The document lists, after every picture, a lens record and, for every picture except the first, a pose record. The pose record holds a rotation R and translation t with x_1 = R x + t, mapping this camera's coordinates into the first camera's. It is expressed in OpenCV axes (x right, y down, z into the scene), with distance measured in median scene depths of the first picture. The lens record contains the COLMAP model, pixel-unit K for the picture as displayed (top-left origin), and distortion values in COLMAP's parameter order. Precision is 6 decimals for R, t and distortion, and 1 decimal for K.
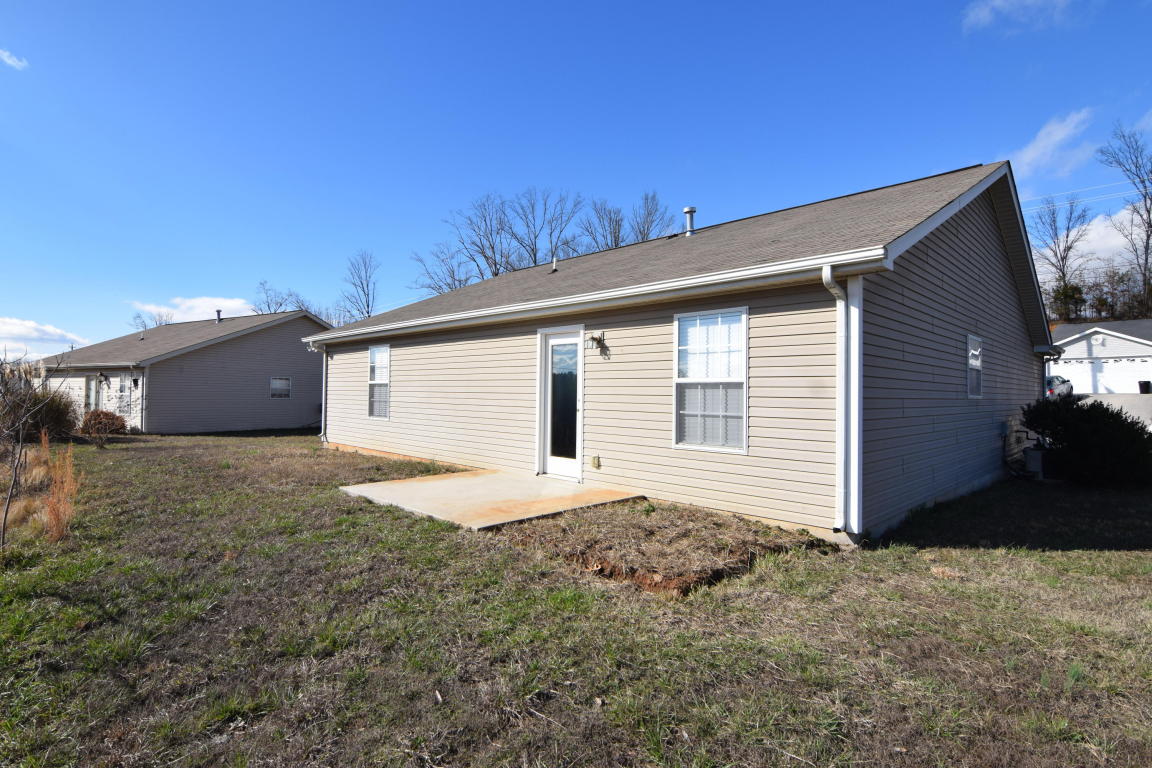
lens RADIAL K [[578.3, 0, 576.0], [0, 578.3, 384.0], [0, 0, 1]] dist [0.001337, 0.000044]
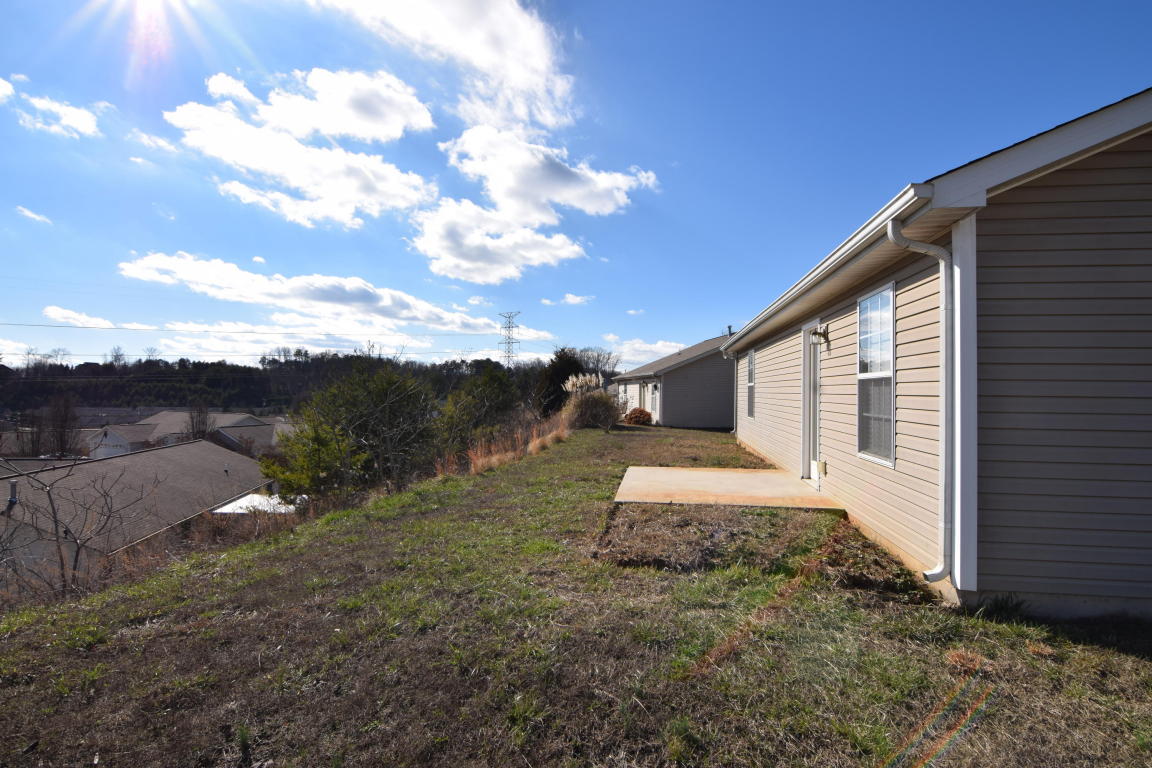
lens RADIAL K [[578.3, 0, 576.0], [0, 578.3, 384.0], [0, 0, 1]] dist [0.001337, 0.000044]
pose [[0.595126, -0.014682, -0.803498, 0.536968], [0.008918, 0.999892, -0.011665, 0.009801], [0.803583, -0.000224, 0.595193, 0.147736]]
